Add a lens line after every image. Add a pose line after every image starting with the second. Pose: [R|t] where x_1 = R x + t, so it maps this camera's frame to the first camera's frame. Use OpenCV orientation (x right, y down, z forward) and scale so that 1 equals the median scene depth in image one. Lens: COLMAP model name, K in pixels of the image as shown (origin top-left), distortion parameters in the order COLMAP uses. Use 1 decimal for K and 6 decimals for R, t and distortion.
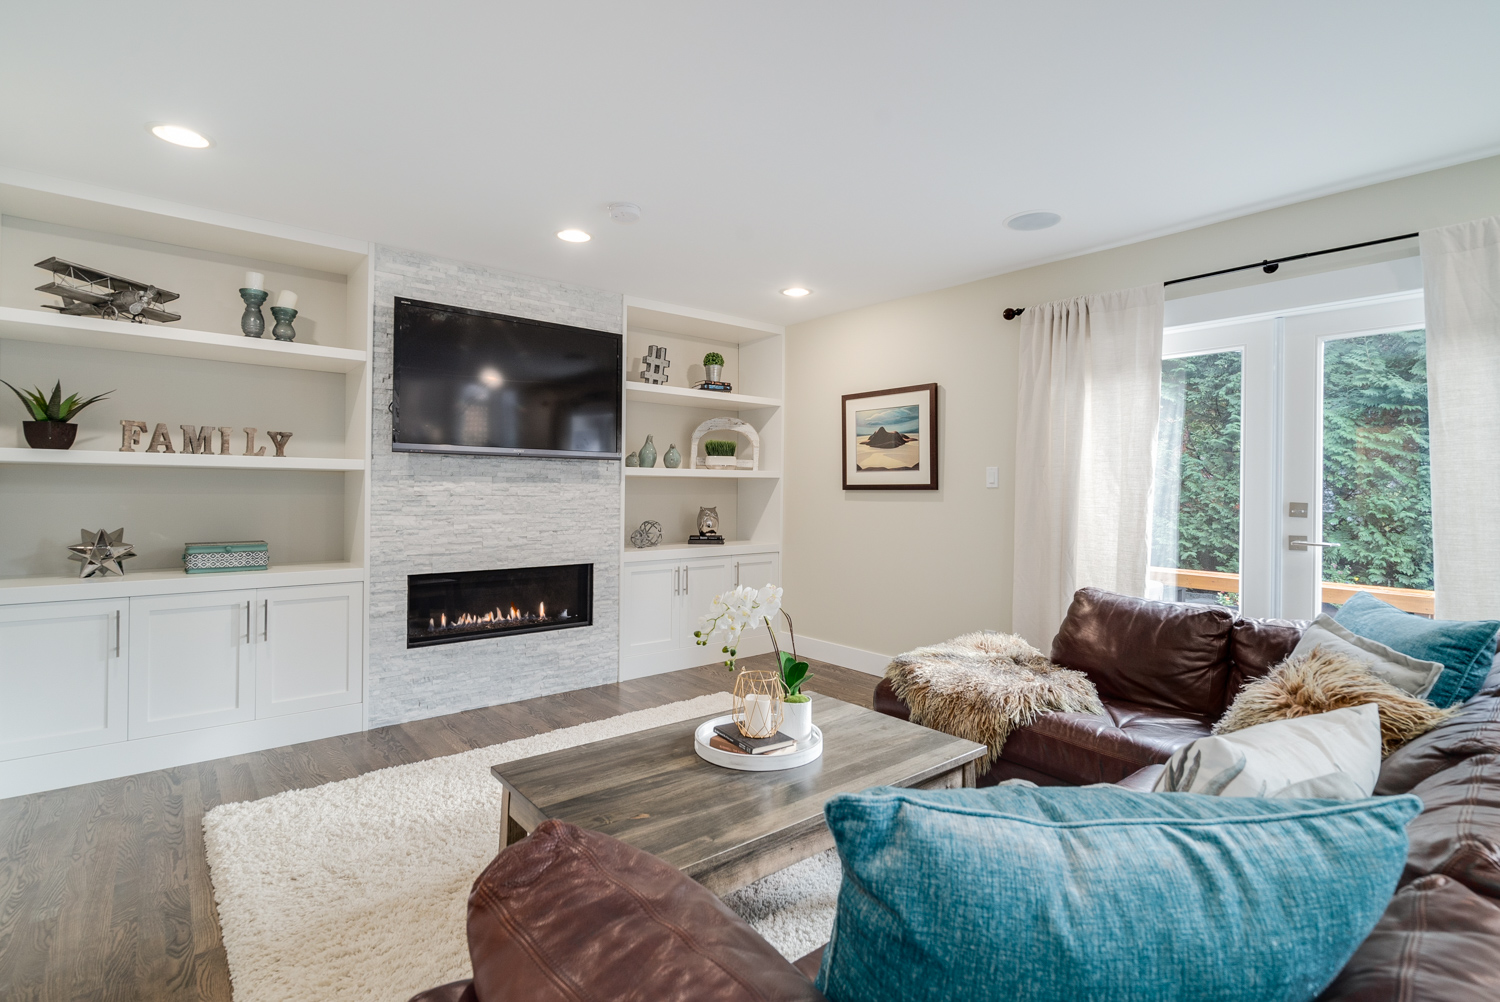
lens RADIAL K [[704.6, 0, 740.5], [0, 704.6, 498.3], [0, 0, 1]] dist [0.002620, 0.000326]
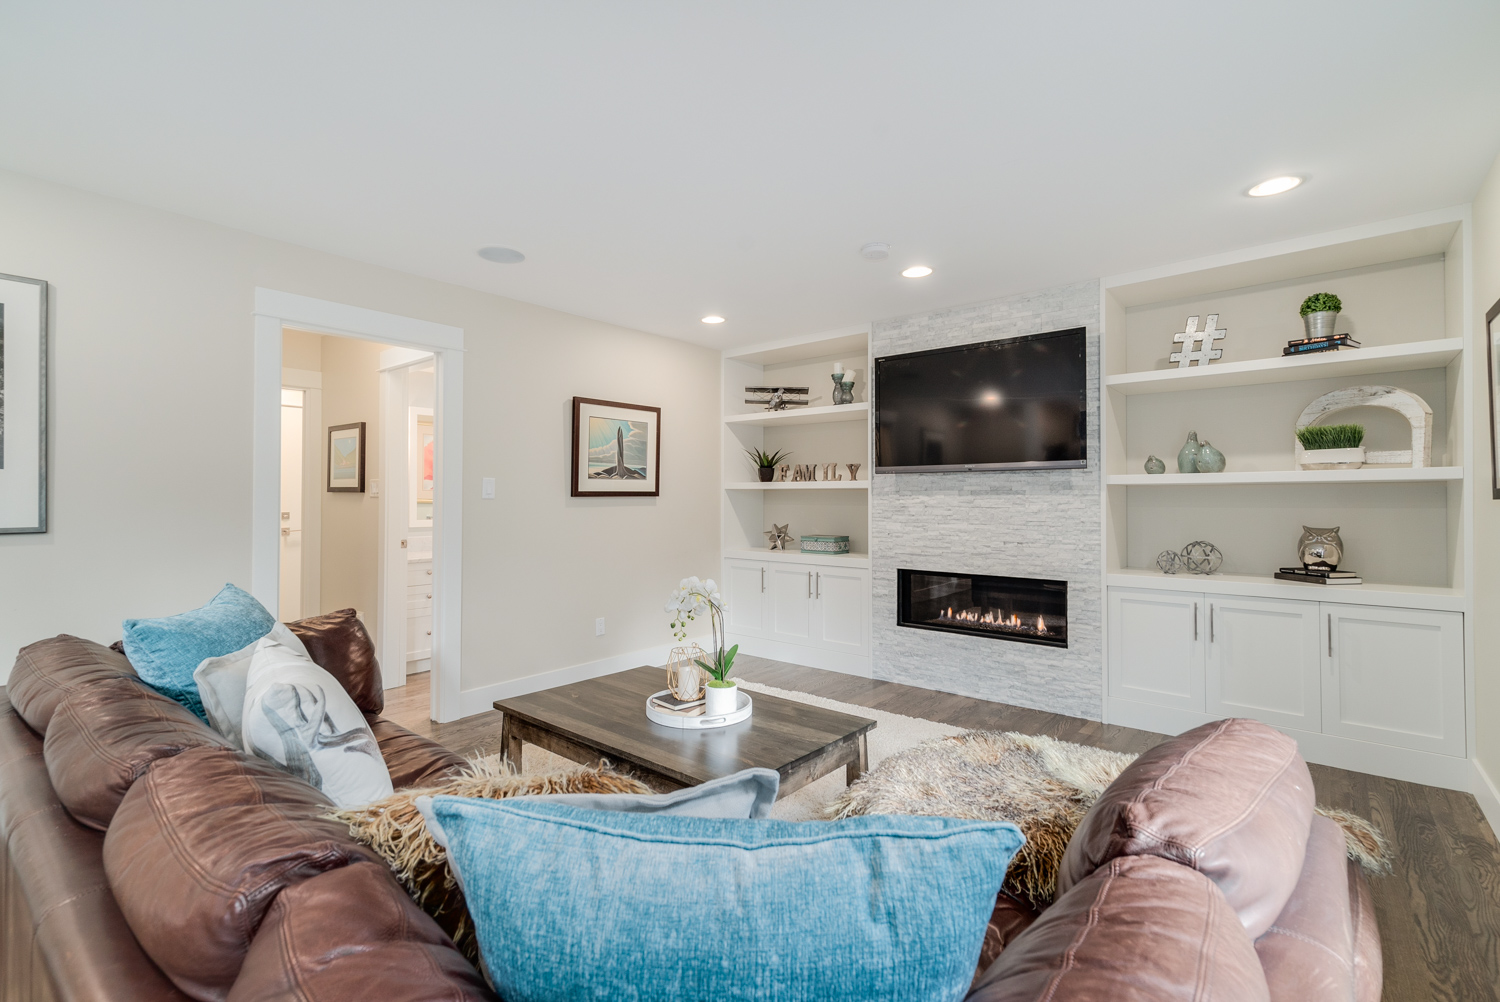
lens RADIAL K [[704.6, 0, 755.1], [0, 704.6, 502.8], [0, 0, 1]] dist [0.002620, 0.000326]
pose [[0.167875, -0.005812, -0.985791, 0.684772], [-0.012230, 0.999893, -0.007977, 0.002258], [0.985732, 0.013396, 0.167786, 0.477650]]
